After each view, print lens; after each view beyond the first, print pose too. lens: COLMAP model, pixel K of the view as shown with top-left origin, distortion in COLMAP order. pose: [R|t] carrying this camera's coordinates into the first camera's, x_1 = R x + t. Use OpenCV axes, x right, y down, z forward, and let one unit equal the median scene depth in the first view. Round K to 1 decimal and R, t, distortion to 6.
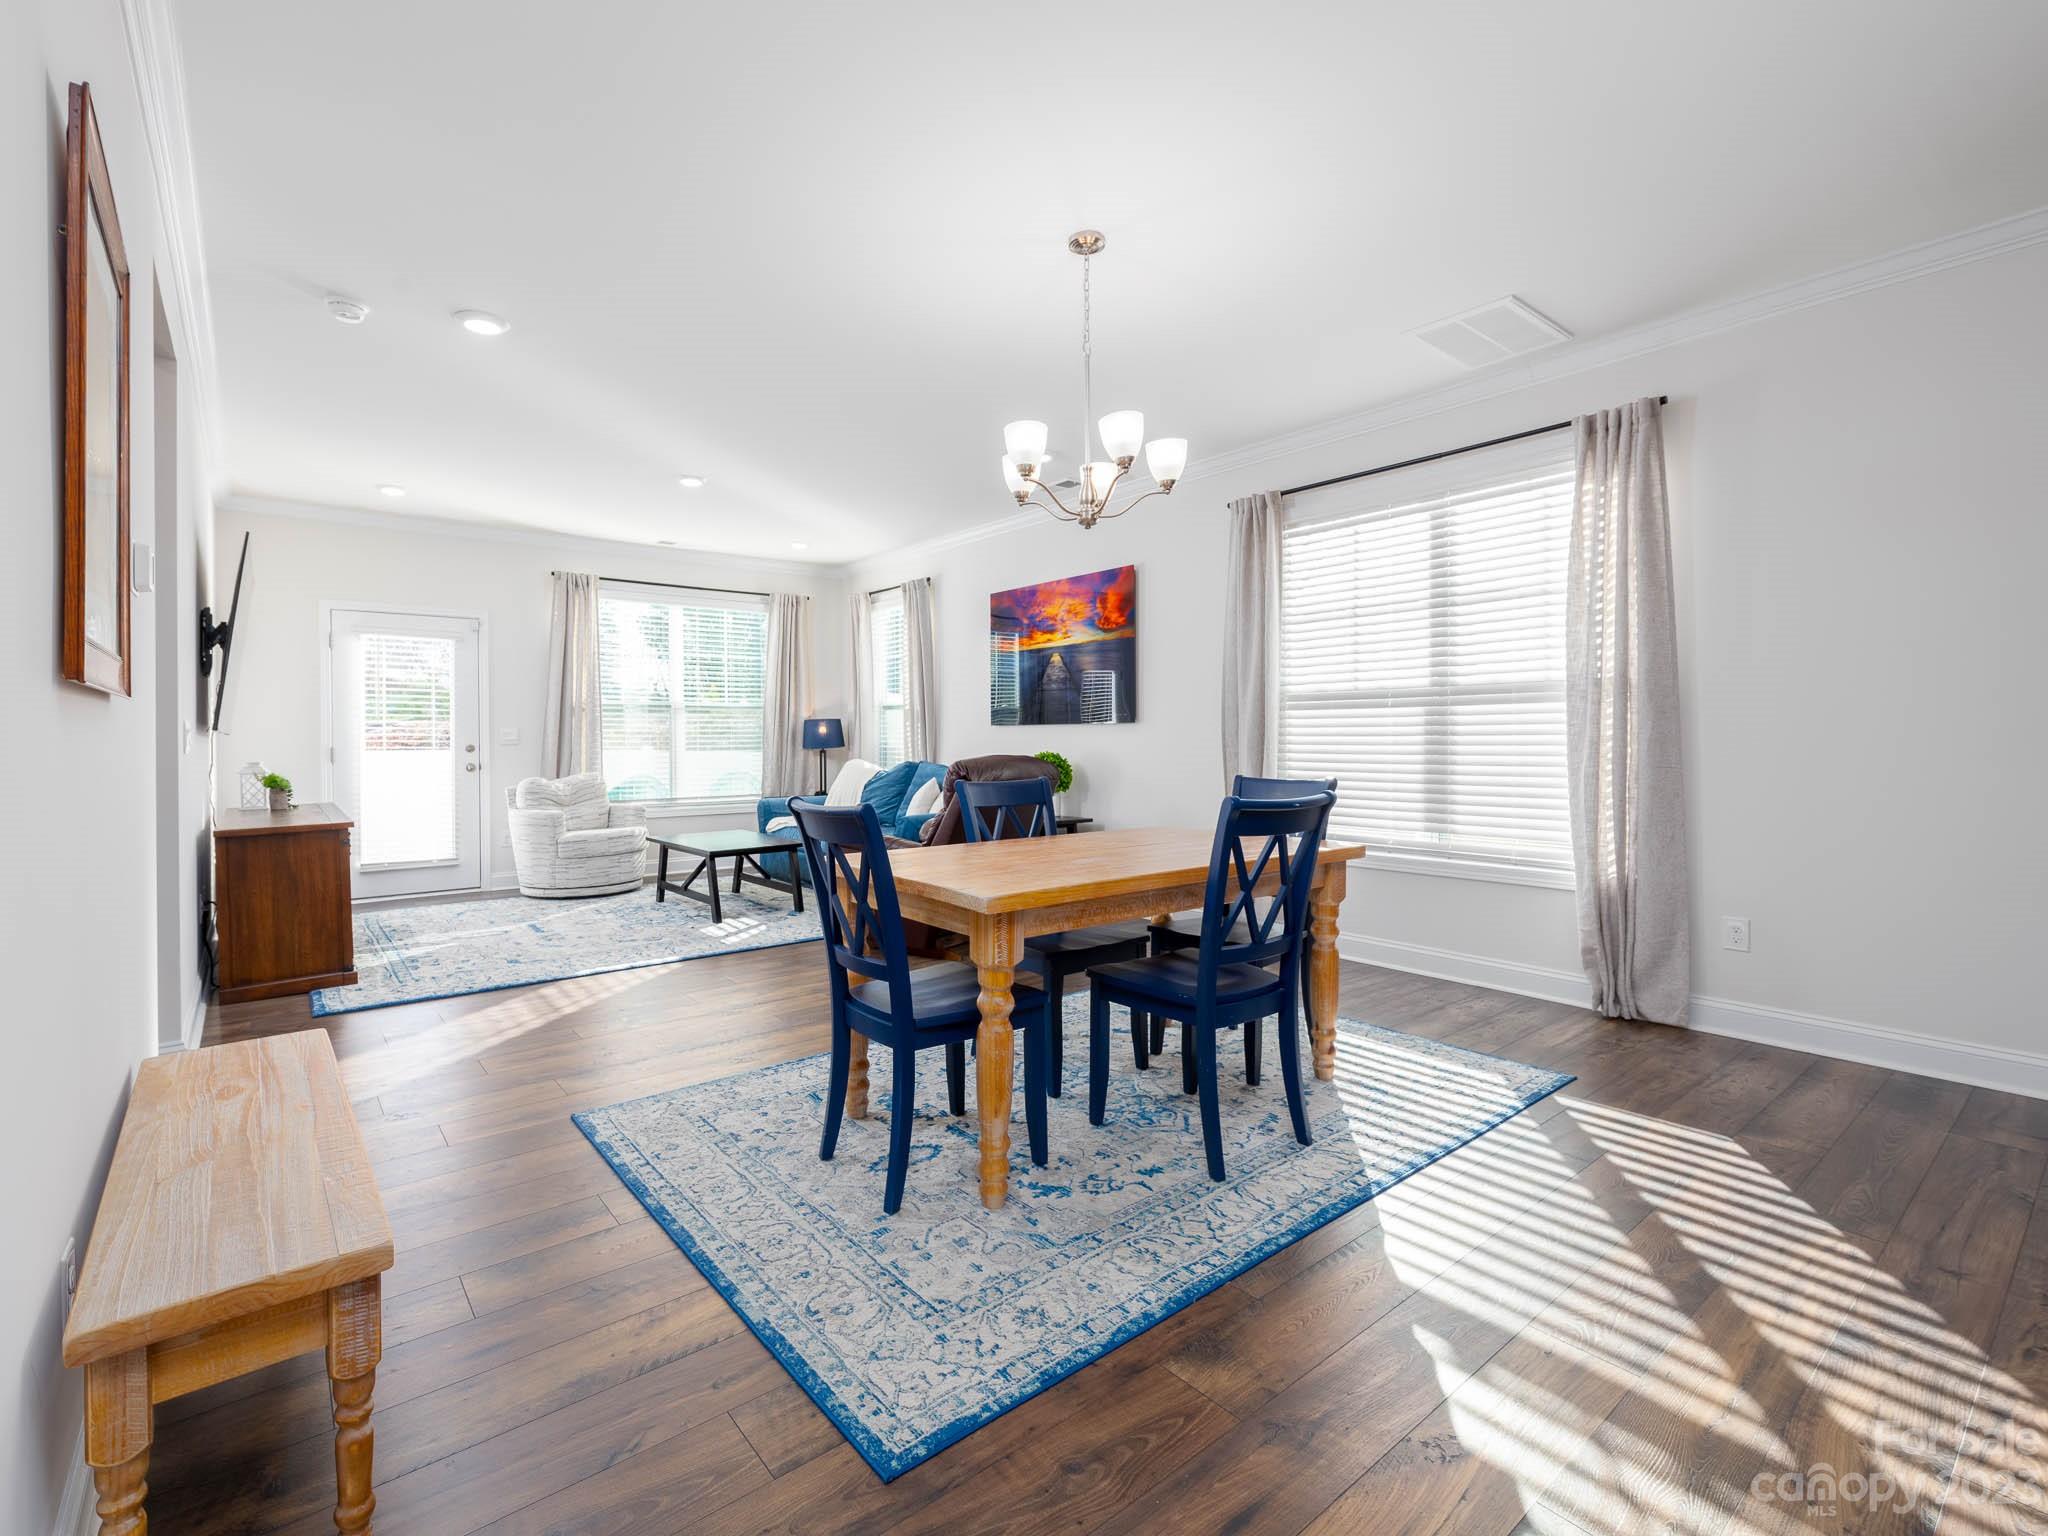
lens RADIAL K [[942.3, 0, 1006.2], [0, 942.3, 752.0], [0, 0, 1]] dist [-0.001361, -0.000171]
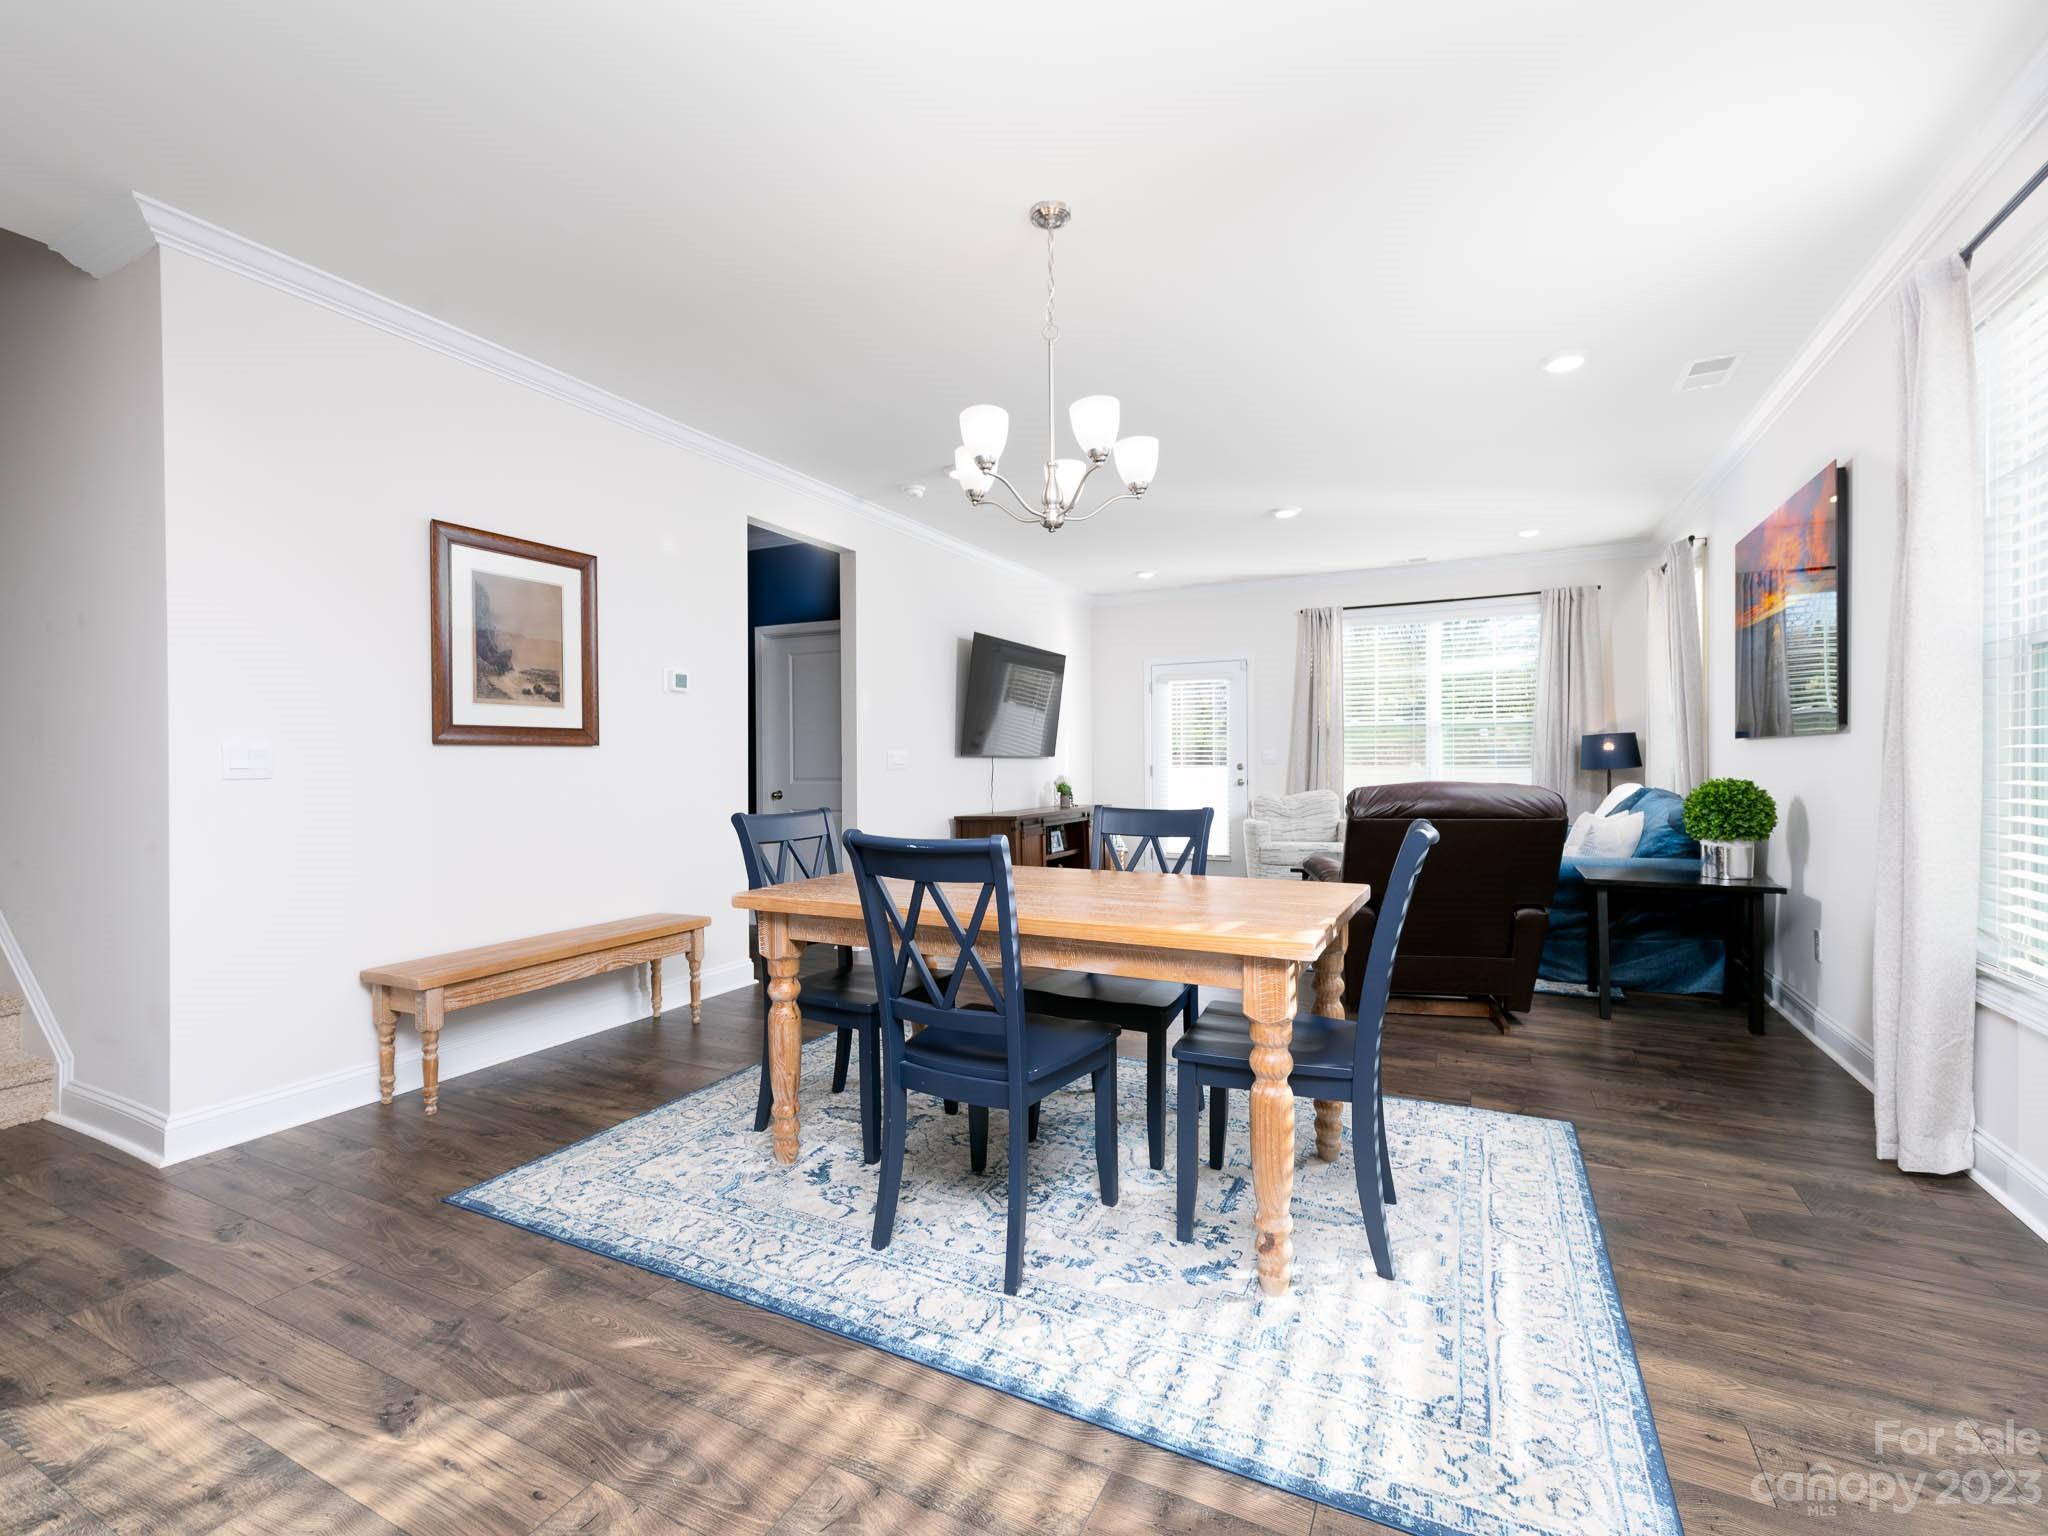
lens RADIAL K [[895.6, 0, 1024.0], [0, 895.6, 768.0], [0, 0, 1]] dist [0.013083, -0.000169]
pose [[0.420755, 0.009363, -0.907126, 0.490159], [-0.008882, 0.999941, 0.006201, -0.009099], [0.907131, 0.005447, 0.420814, 0.344236]]
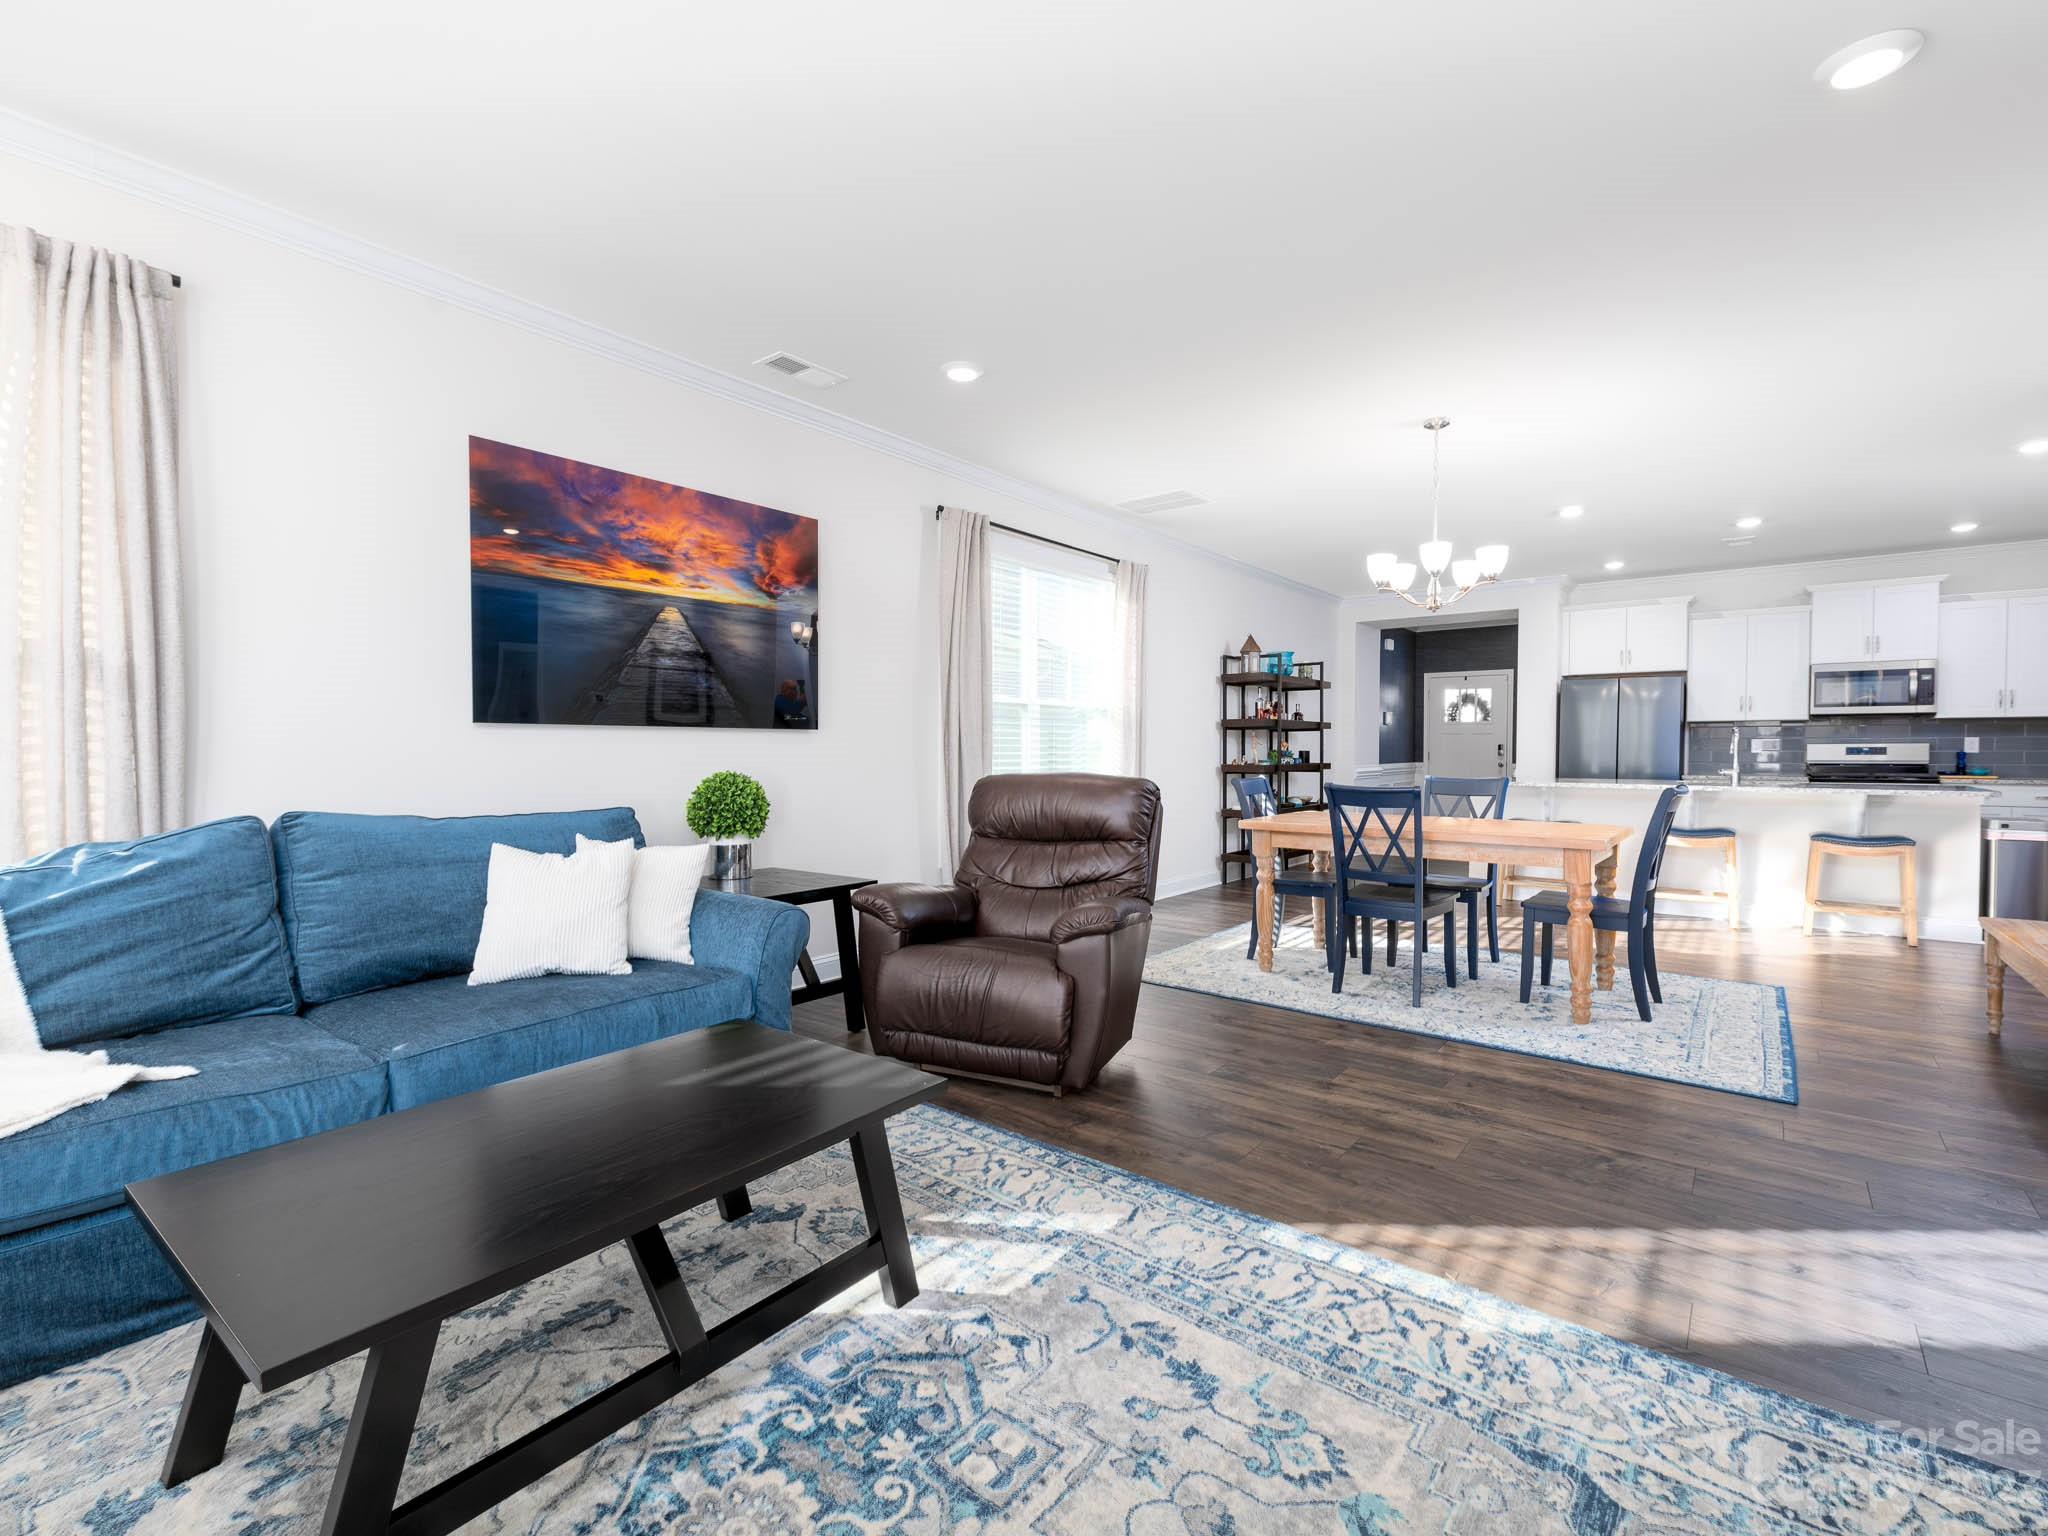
lens RADIAL K [[923.9, 0, 1013.7], [0, 923.9, 776.0], [0, 0, 1]] dist [0.001945, -0.000282]
pose [[-0.219873, -0.024105, 0.975231, -0.692014], [0.014381, 0.999506, 0.027947, -0.014666], [-0.975422, 0.020169, -0.219418, 1.128549]]
